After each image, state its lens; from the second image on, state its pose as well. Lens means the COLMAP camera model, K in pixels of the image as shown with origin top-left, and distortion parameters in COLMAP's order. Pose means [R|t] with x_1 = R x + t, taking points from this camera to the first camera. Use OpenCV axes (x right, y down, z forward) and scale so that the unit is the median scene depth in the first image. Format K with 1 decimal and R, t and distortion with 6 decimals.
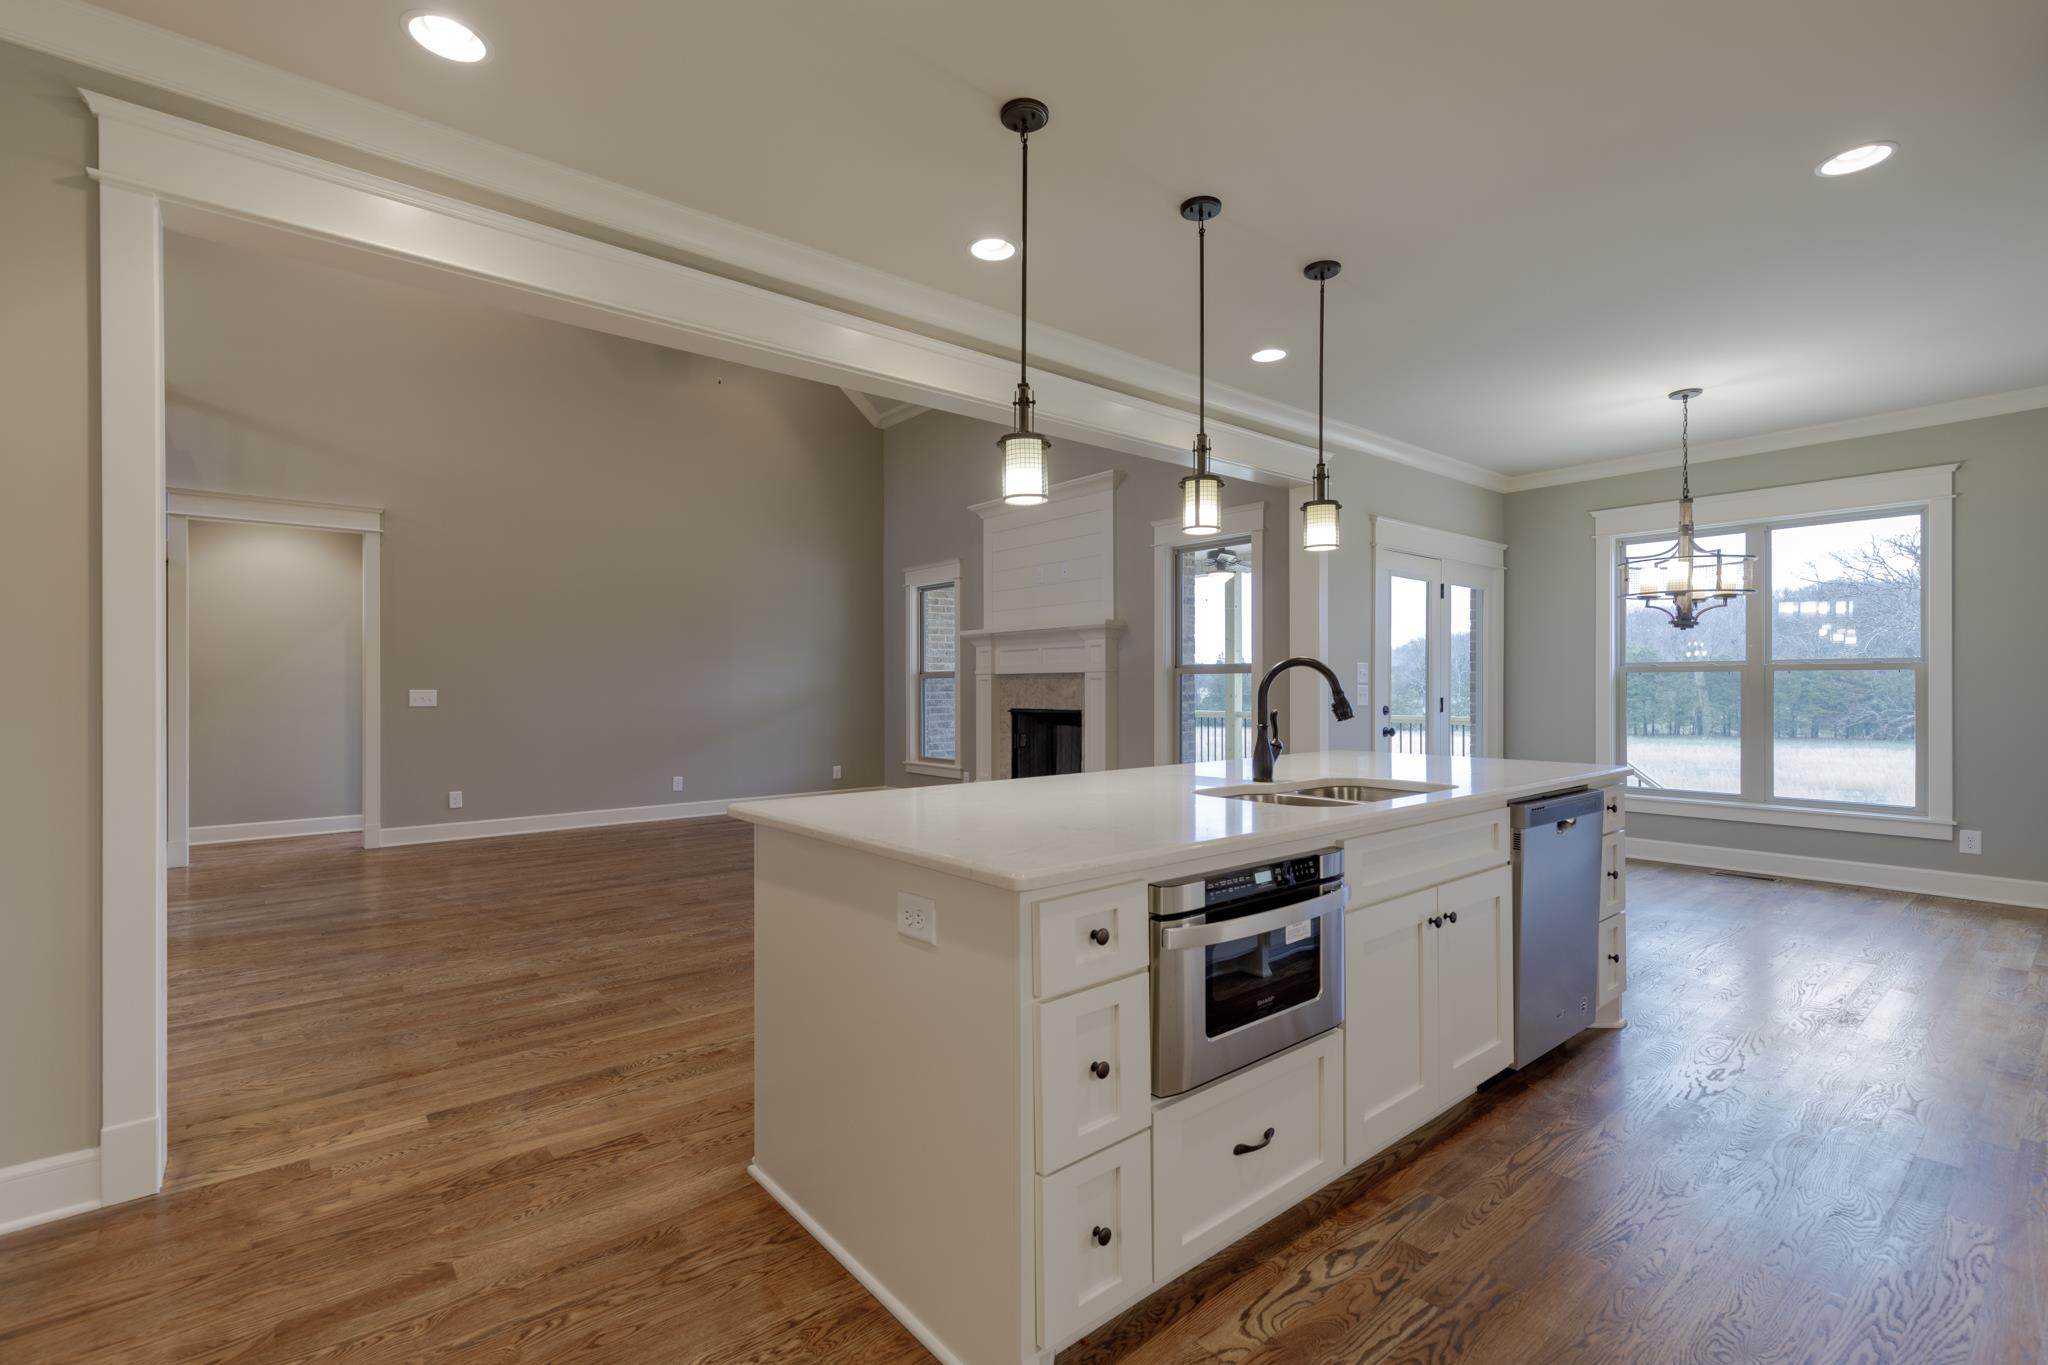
lens RADIAL K [[920.2, 0, 1024.9], [0, 920.2, 687.7], [0, 0, 1]] dist [0.009143, -0.002345]
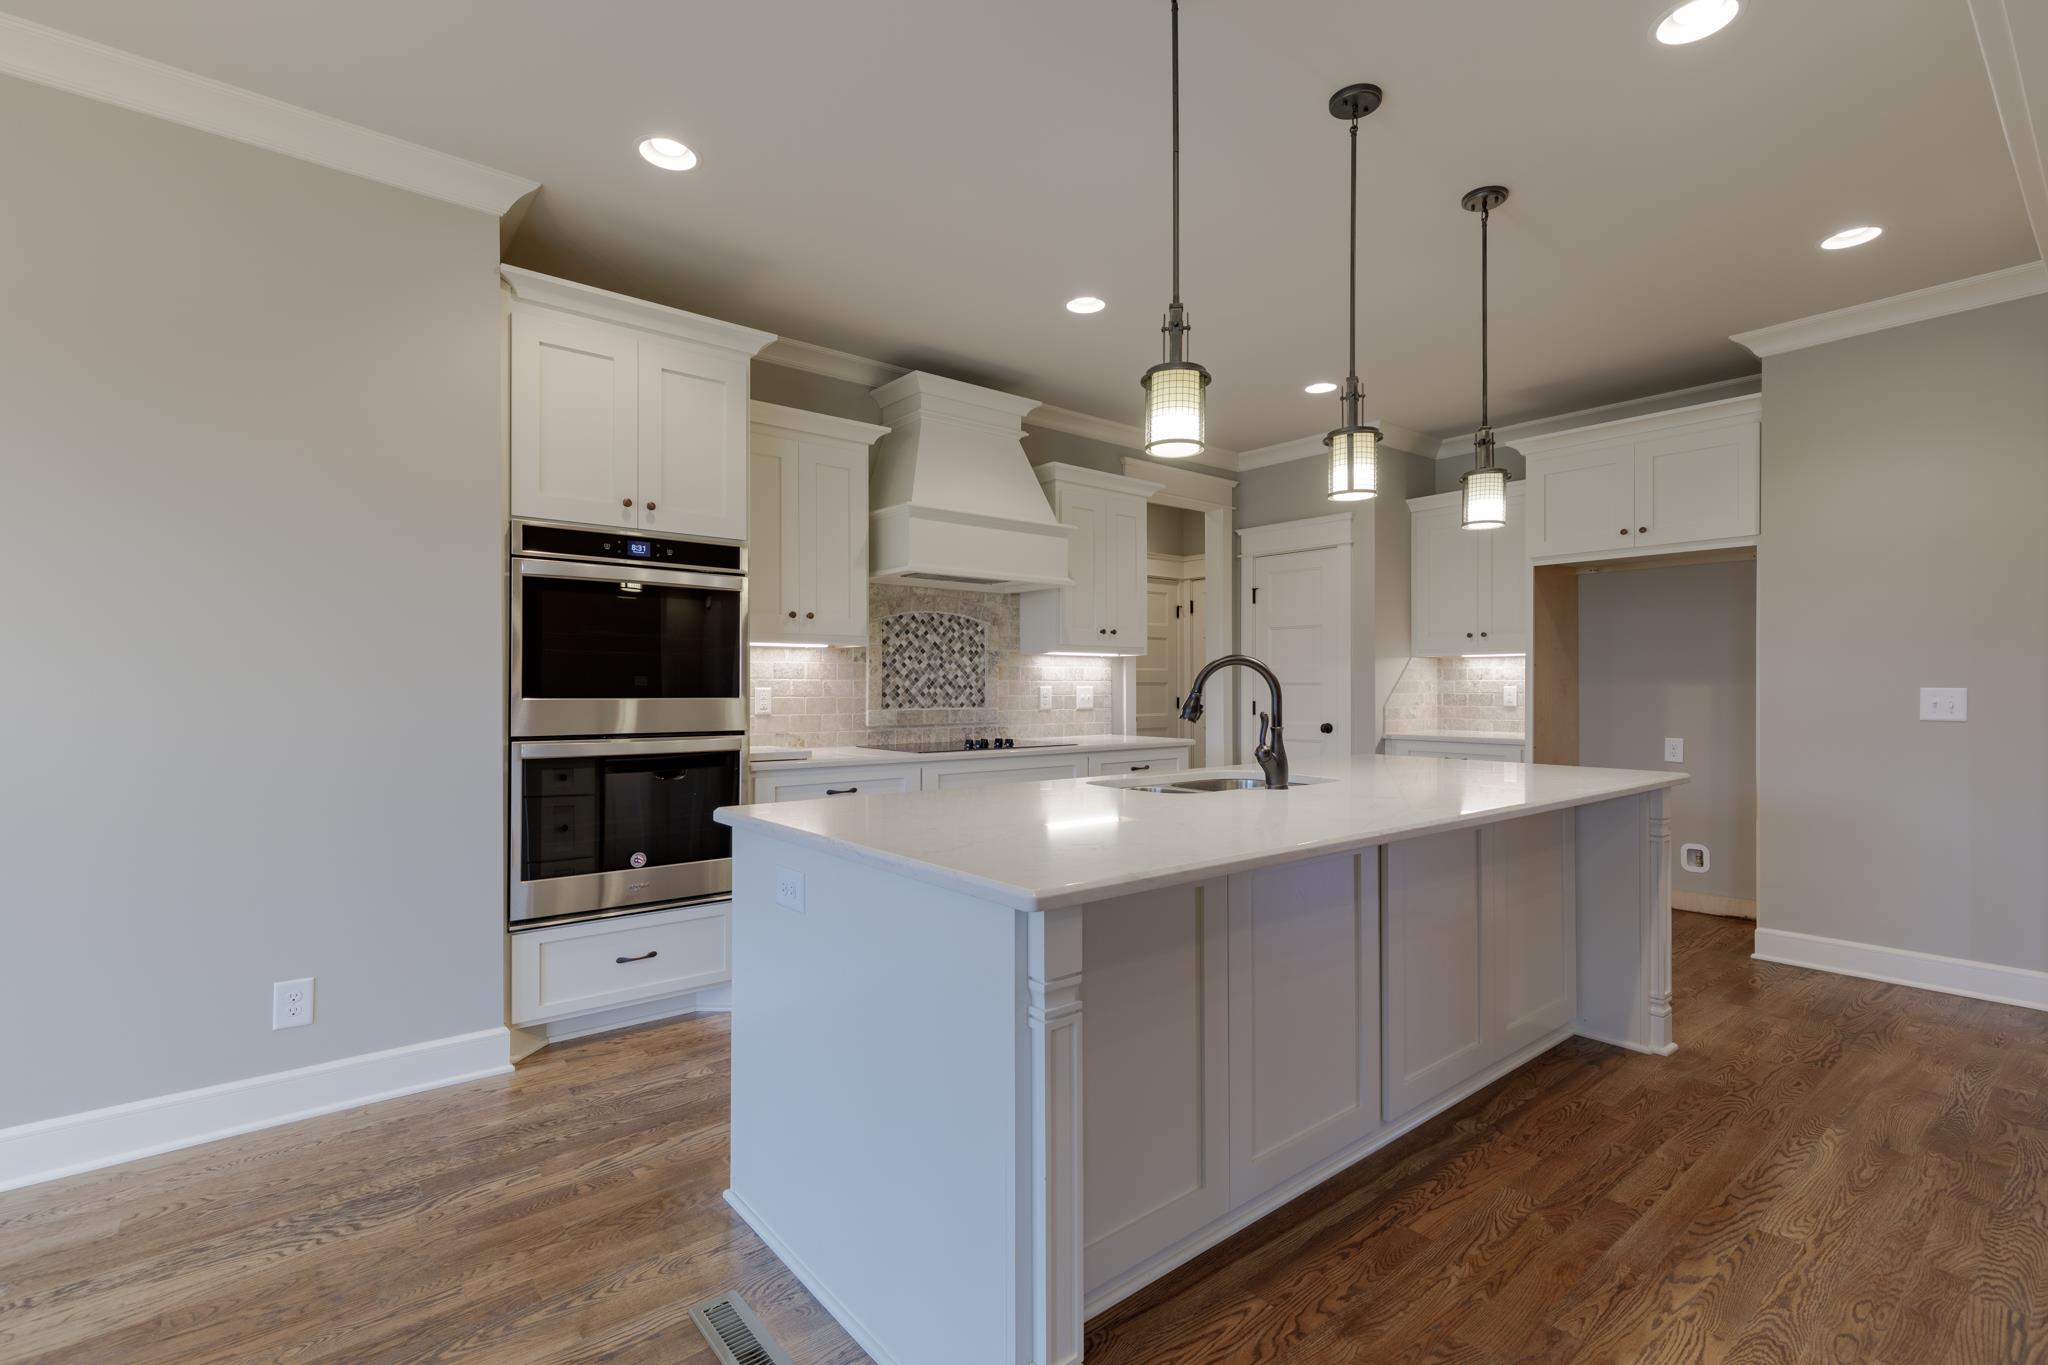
lens RADIAL K [[920.2, 0, 1024.8], [0, 920.2, 688.6], [0, 0, 1]] dist [0.009143, -0.002345]
pose [[-0.999871, 0.006166, 0.014817, 0.244611], [0.006235, 0.999970, 0.004624, -0.000158], [-0.014788, 0.004716, -0.999880, 0.945833]]
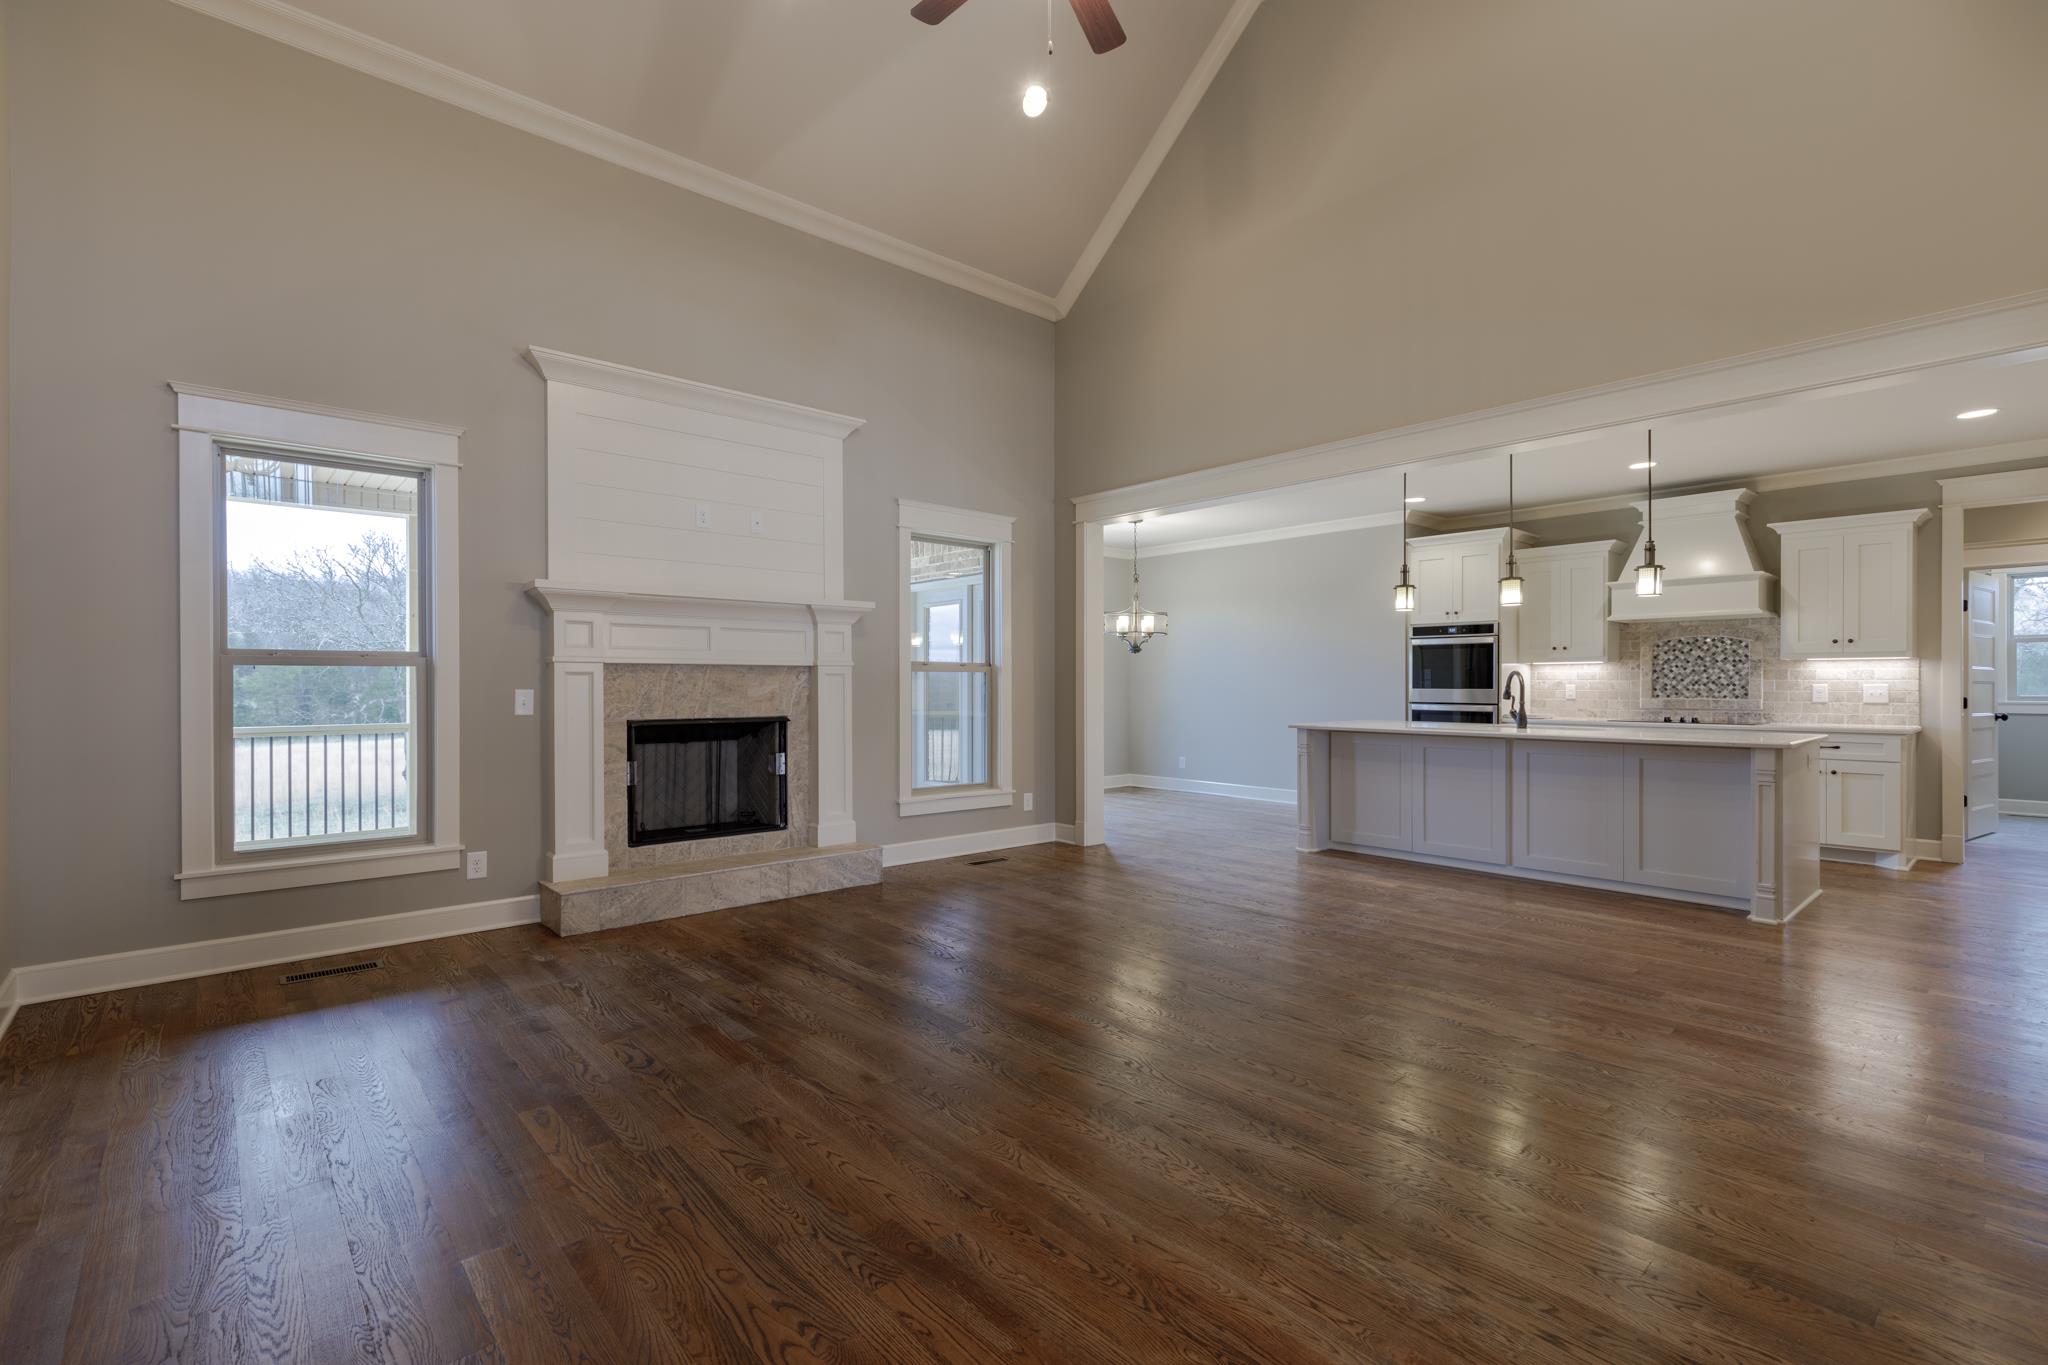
lens RADIAL K [[920.2, 0, 1044.9], [0, 920.2, 683.2], [0, 0, 1]] dist [0.009143, -0.002345]
pose [[-0.039203, 0.005871, 0.999214, -0.896941], [0.003502, 0.999977, -0.005738, 0.003750], [-0.999225, 0.003274, -0.039223, 1.073489]]
